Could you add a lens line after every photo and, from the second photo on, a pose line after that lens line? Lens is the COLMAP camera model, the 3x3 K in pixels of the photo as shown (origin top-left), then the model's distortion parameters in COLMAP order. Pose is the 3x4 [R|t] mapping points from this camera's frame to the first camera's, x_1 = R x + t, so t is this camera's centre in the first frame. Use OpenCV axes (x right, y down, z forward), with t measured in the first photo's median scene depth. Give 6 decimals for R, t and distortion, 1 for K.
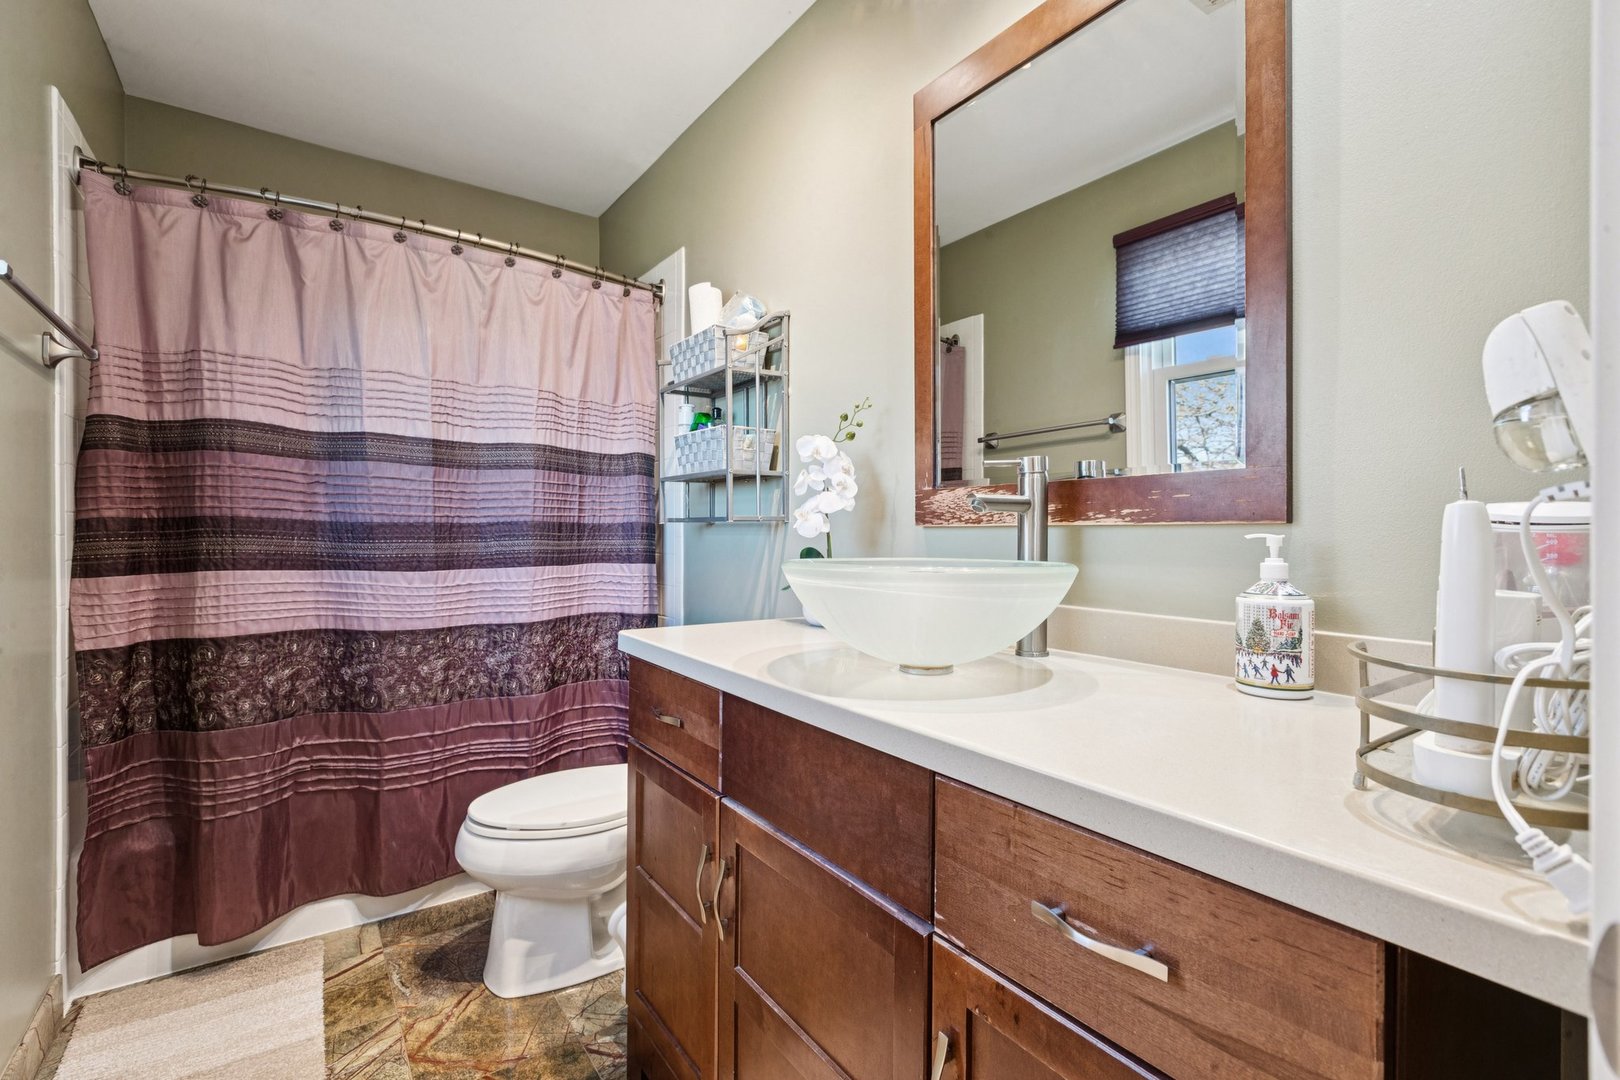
lens RADIAL K [[740.1, 0, 813.7], [0, 740.1, 536.6], [0, 0, 1]] dist [0.004100, -0.000303]
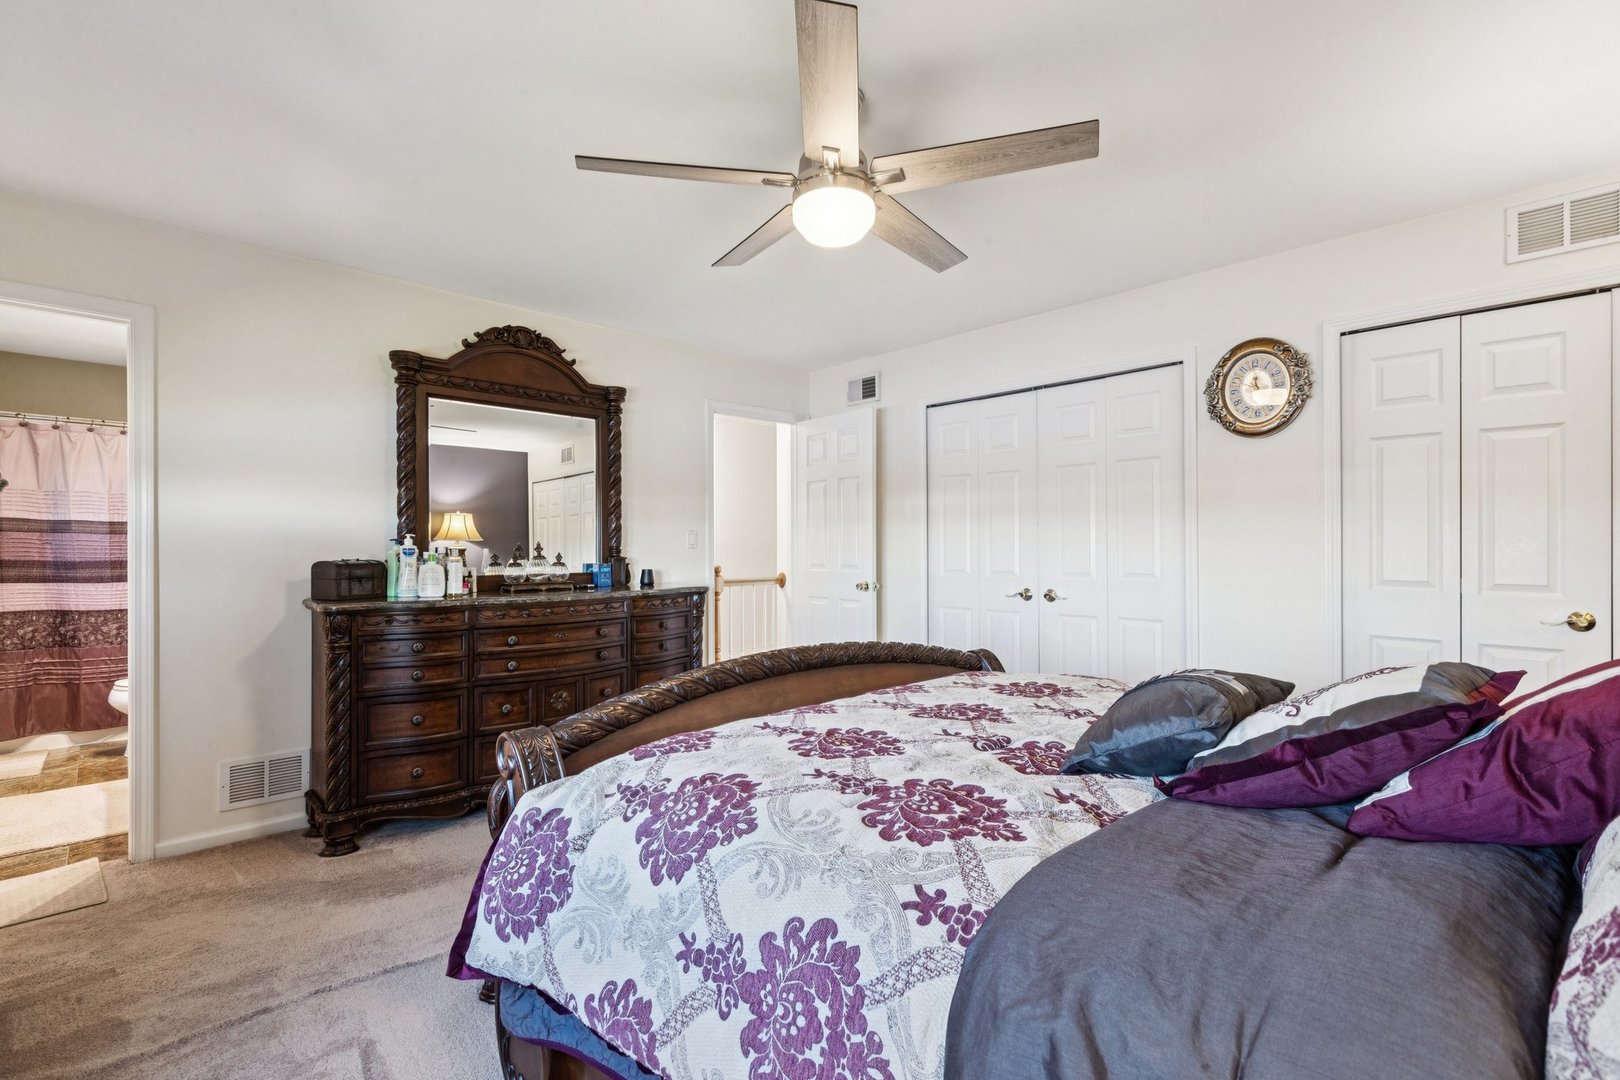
lens RADIAL K [[740.1, 0, 807.3], [0, 740.1, 547.0], [0, 0, 1]] dist [0.004100, -0.000303]
pose [[0.988379, -0.004558, 0.151941, 1.217209], [0.004762, 0.999988, -0.000980, -0.048265], [-0.151935, 0.001692, 0.988389, -1.509266]]
